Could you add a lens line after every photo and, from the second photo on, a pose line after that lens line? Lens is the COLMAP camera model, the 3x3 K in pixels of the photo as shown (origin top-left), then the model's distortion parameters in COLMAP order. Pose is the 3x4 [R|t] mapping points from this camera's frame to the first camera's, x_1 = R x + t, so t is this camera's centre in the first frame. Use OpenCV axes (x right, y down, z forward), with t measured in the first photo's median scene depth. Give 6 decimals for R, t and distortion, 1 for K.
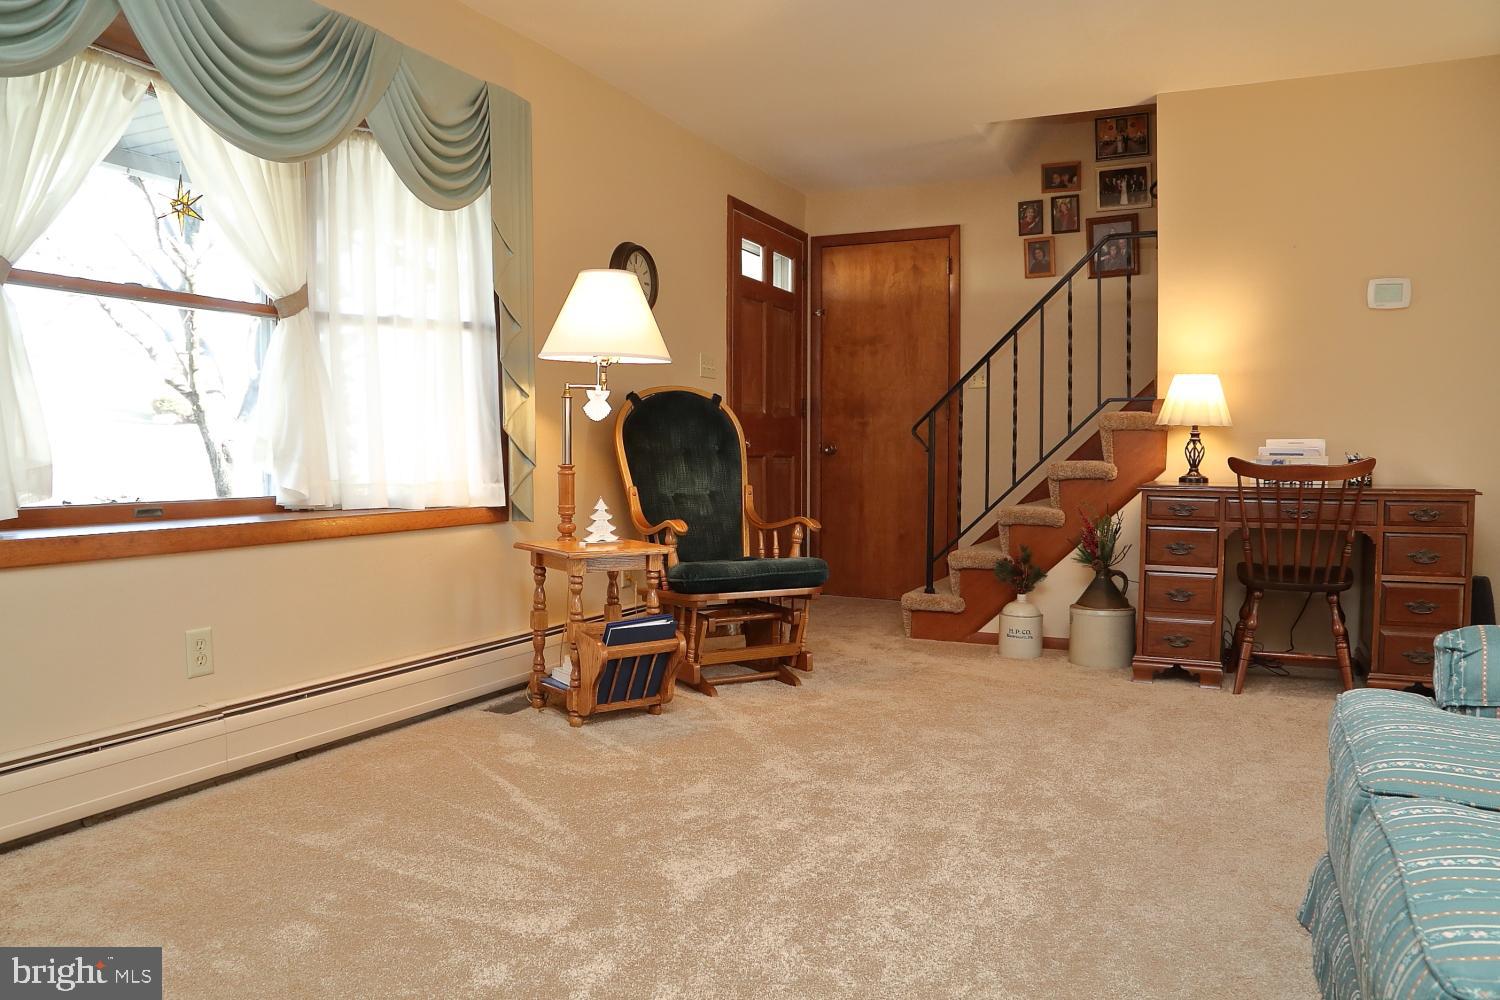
lens RADIAL K [[1035.2, 0, 750.0], [0, 1035.2, 500.0], [0, 0, 1]] dist [-0.090268, 0.051638]
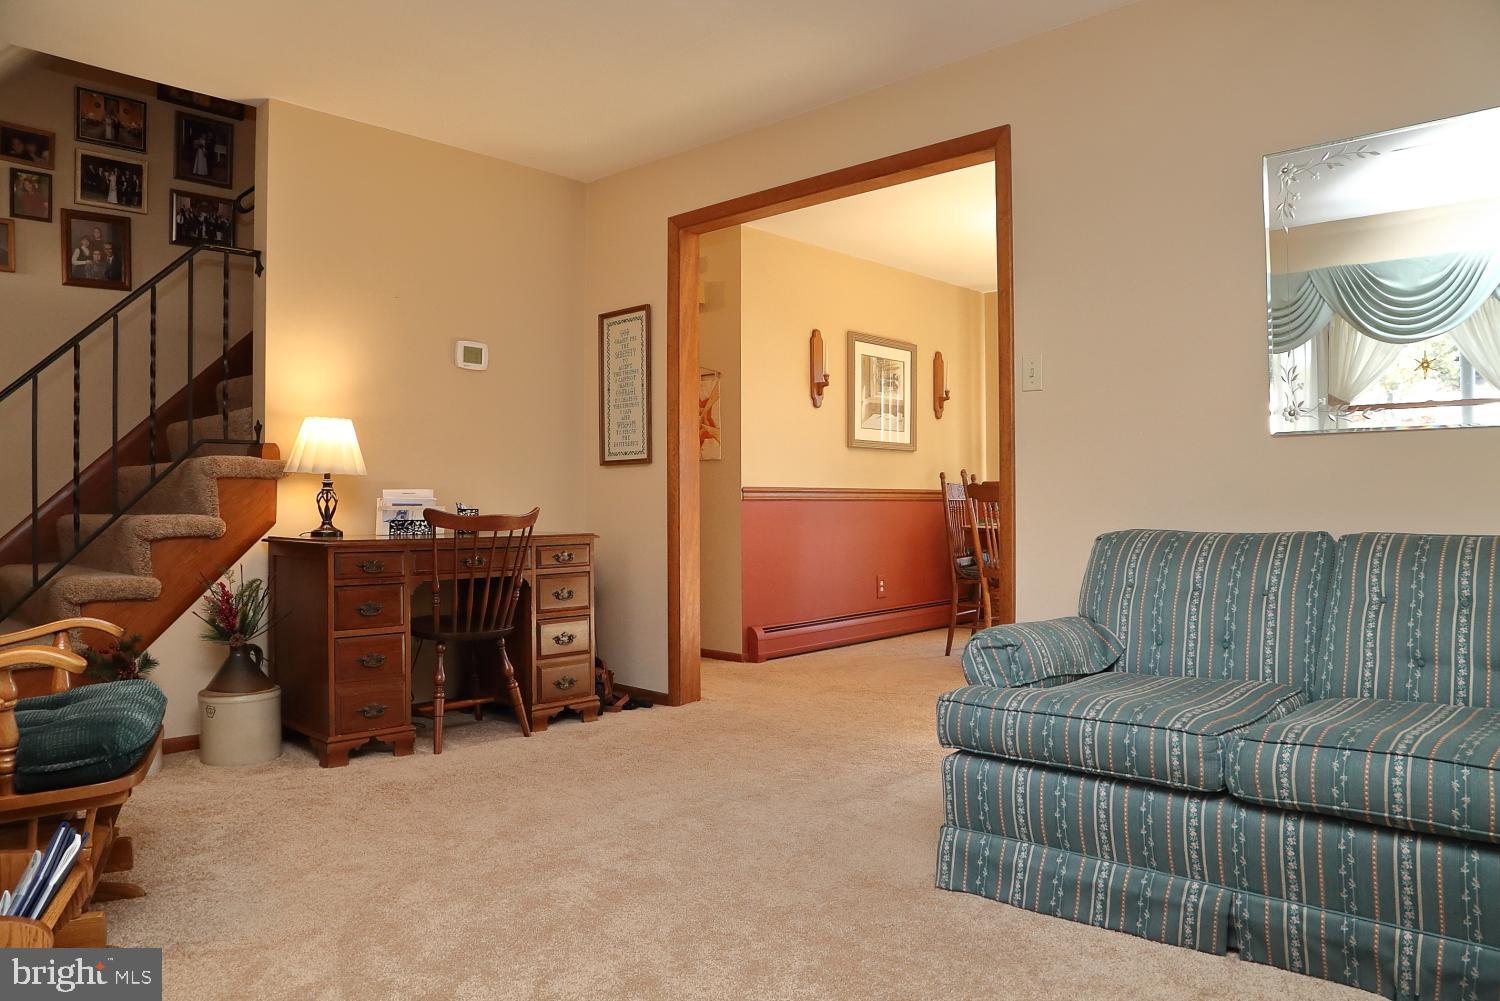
lens RADIAL K [[1035.2, 0, 750.0], [0, 1035.2, 500.5], [0, 0, 1]] dist [-0.090268, 0.051638]
pose [[0.339500, 0.000299, 0.940606, -0.284398], [0.046007, 0.998798, -0.016923, -0.015996], [-0.939480, 0.049020, 0.339078, 0.324700]]
